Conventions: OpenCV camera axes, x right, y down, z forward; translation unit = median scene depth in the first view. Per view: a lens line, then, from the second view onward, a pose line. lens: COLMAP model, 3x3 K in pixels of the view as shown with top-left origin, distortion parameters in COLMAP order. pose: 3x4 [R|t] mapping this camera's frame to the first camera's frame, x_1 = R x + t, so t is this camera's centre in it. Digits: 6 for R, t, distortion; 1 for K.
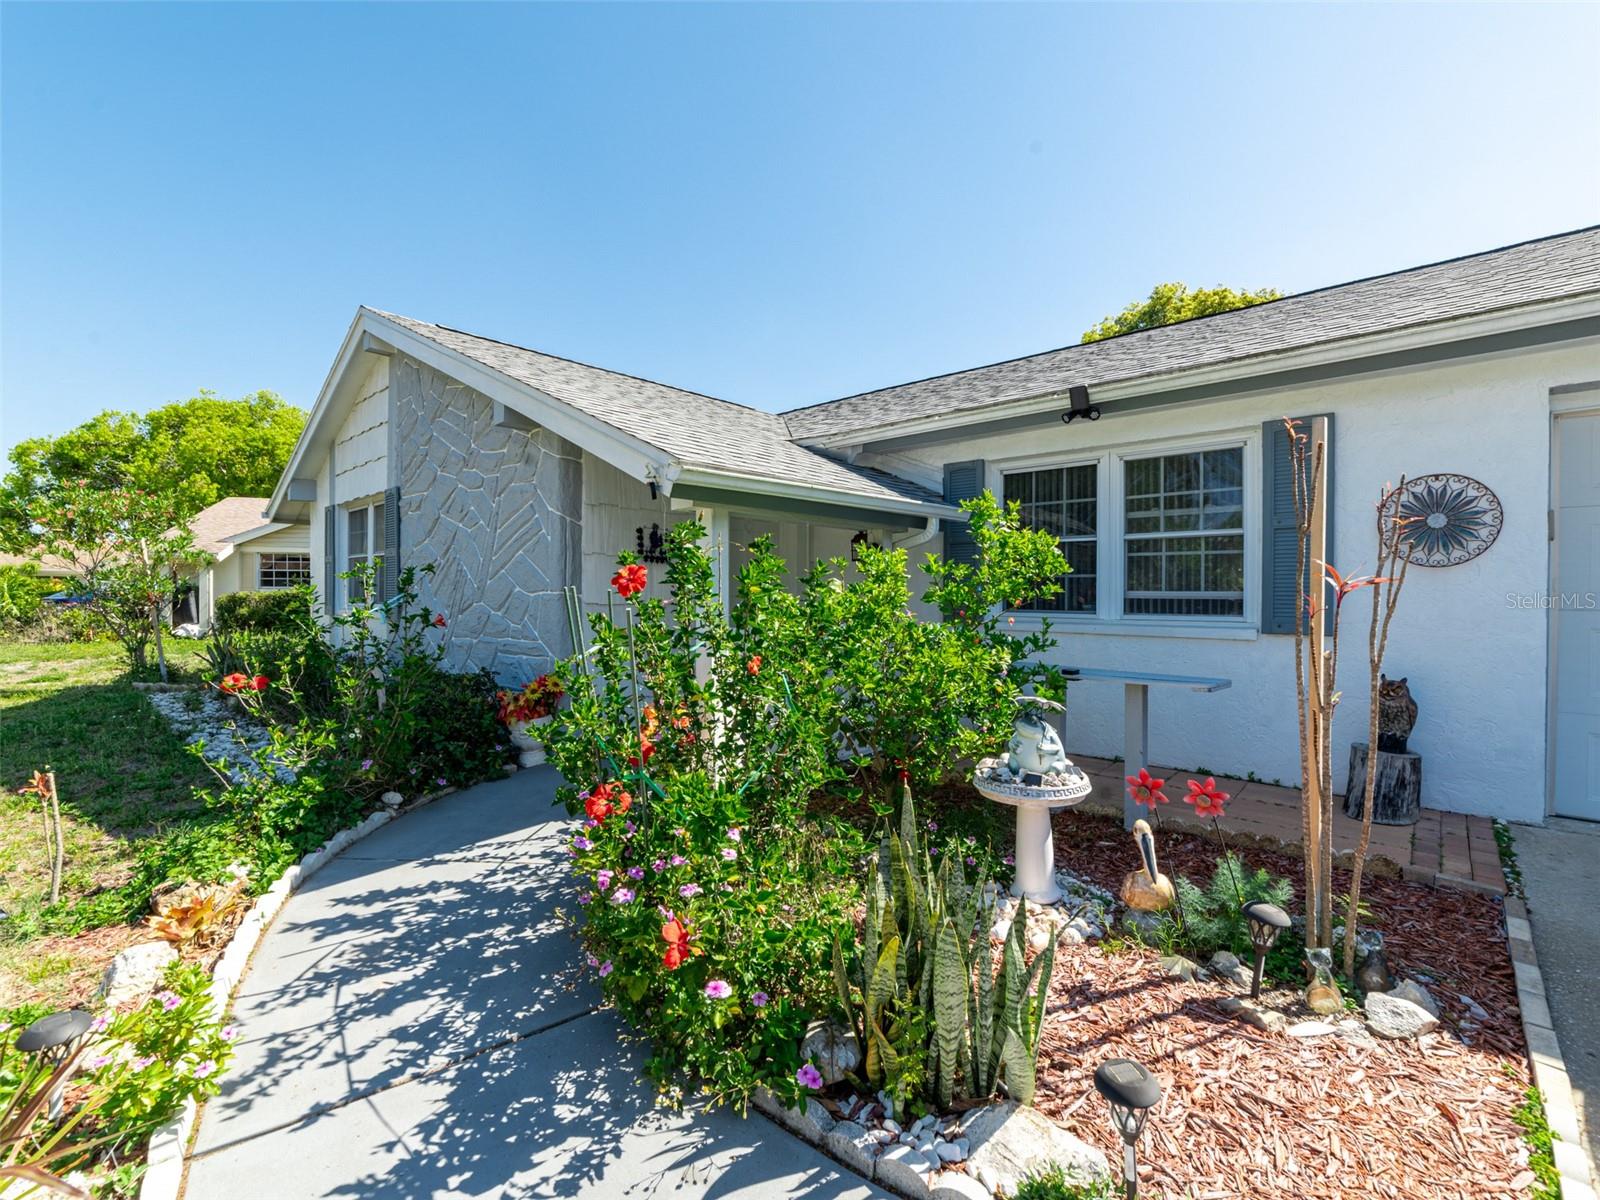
lens RADIAL K [[688.7, 0, 811.7], [0, 688.7, 596.7], [0, 0, 1]] dist [-0.002302, -0.000115]
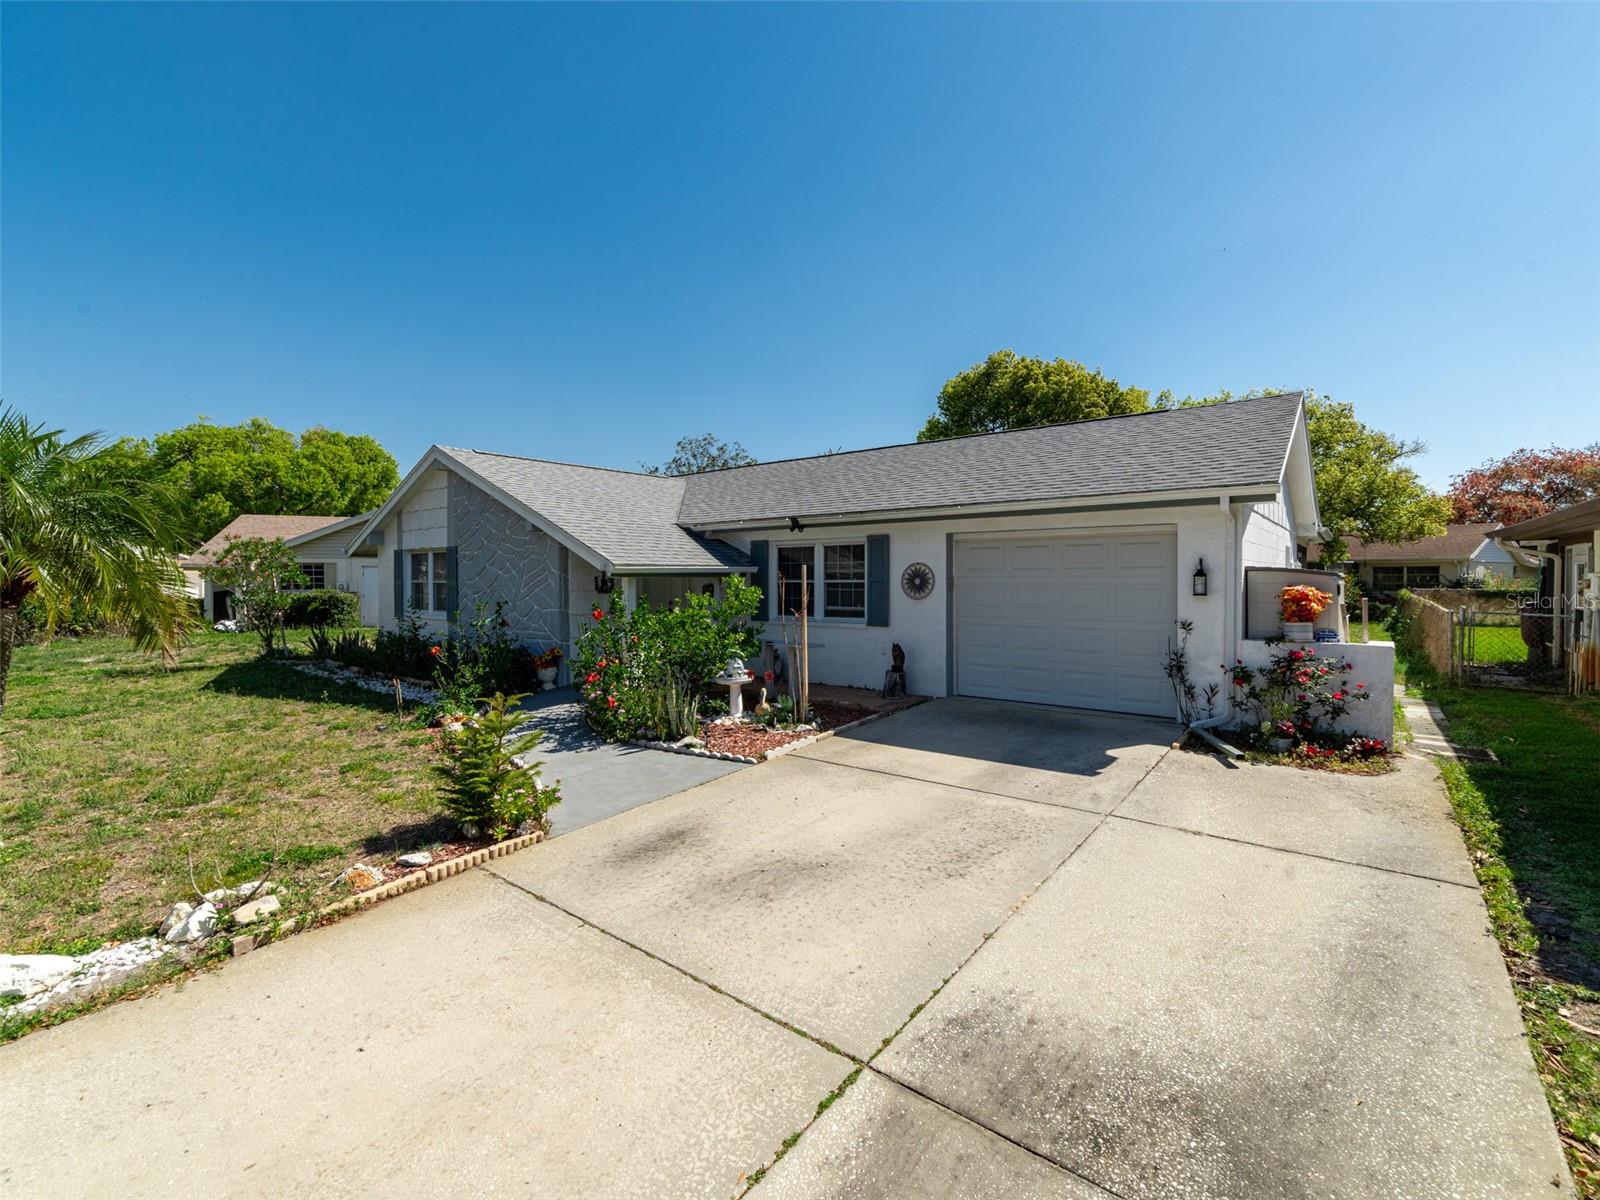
lens RADIAL K [[708.3, 0, 802.5], [0, 708.3, 579.1], [0, 0, 1]] dist [-0.010060, 0.000058]
pose [[0.998119, -0.007574, 0.060843, 0.253916], [0.007675, 0.999970, -0.001422, -0.090739], [-0.060830, 0.001886, 0.998146, -1.223439]]
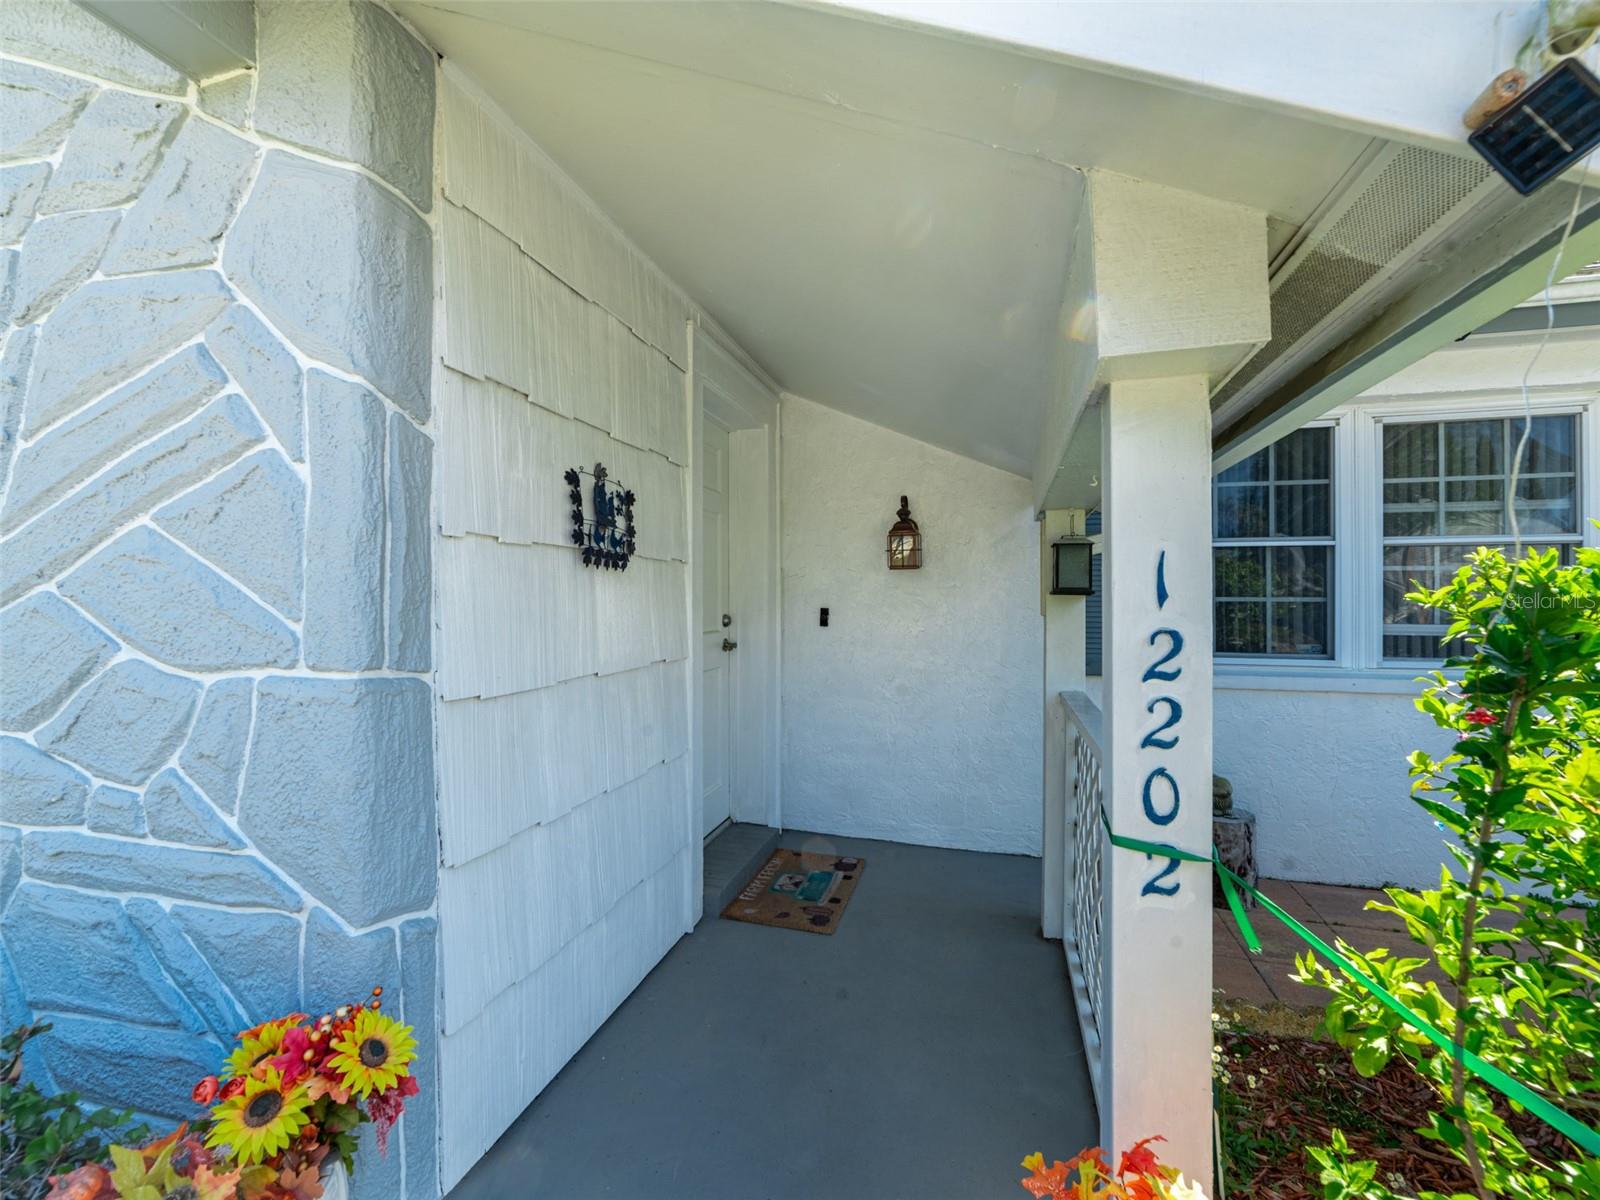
lens RADIAL K [[688.7, 0, 811.7], [0, 688.7, 596.7], [0, 0, 1]] dist [-0.002302, -0.000115]
pose [[0.894375, -0.000970, 0.447317, -0.320925], [0.005409, 0.999948, -0.008646, -0.031801], [-0.447285, 0.010153, 0.894334, 0.664332]]
